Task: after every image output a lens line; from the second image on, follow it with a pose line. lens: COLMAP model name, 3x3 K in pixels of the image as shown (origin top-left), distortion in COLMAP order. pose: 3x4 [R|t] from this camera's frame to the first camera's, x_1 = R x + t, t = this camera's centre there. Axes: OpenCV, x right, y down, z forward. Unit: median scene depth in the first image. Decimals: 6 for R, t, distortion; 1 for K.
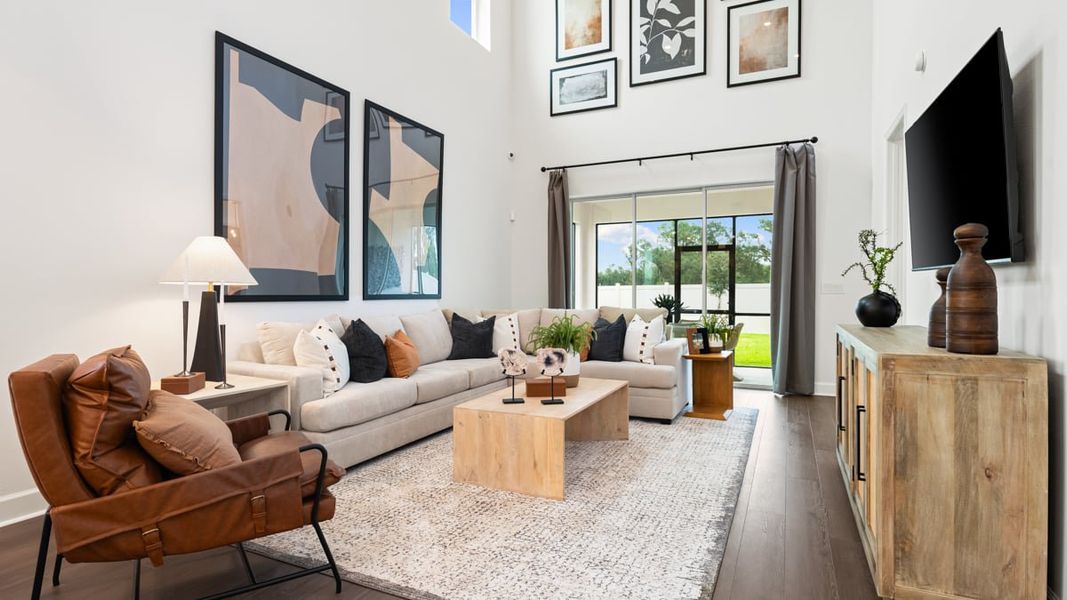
lens RADIAL K [[532.2, 0, 535.1], [0, 532.2, 296.9], [0, 0, 1]] dist [0.002126, 0.000050]
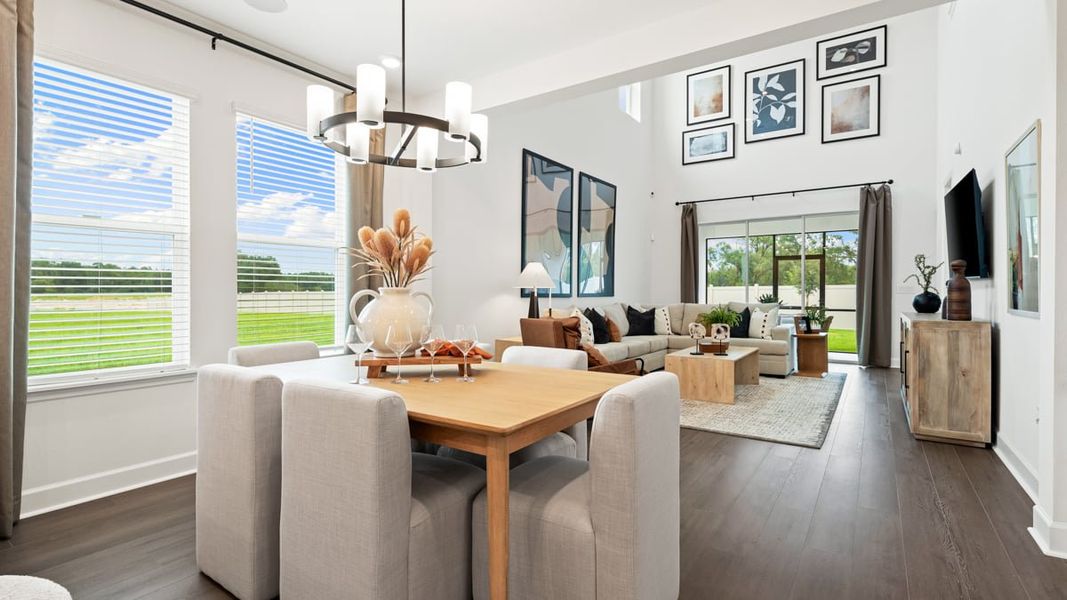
lens RADIAL K [[497.7, 0, 531.6], [0, 497.7, 294.4], [0, 0, 1]] dist [0.001487, 0.000497]
pose [[0.987170, 0.001676, -0.159663, -0.222522], [-0.002411, 0.999987, -0.004407, 0.005430], [0.159653, 0.004736, 0.987162, -0.499949]]
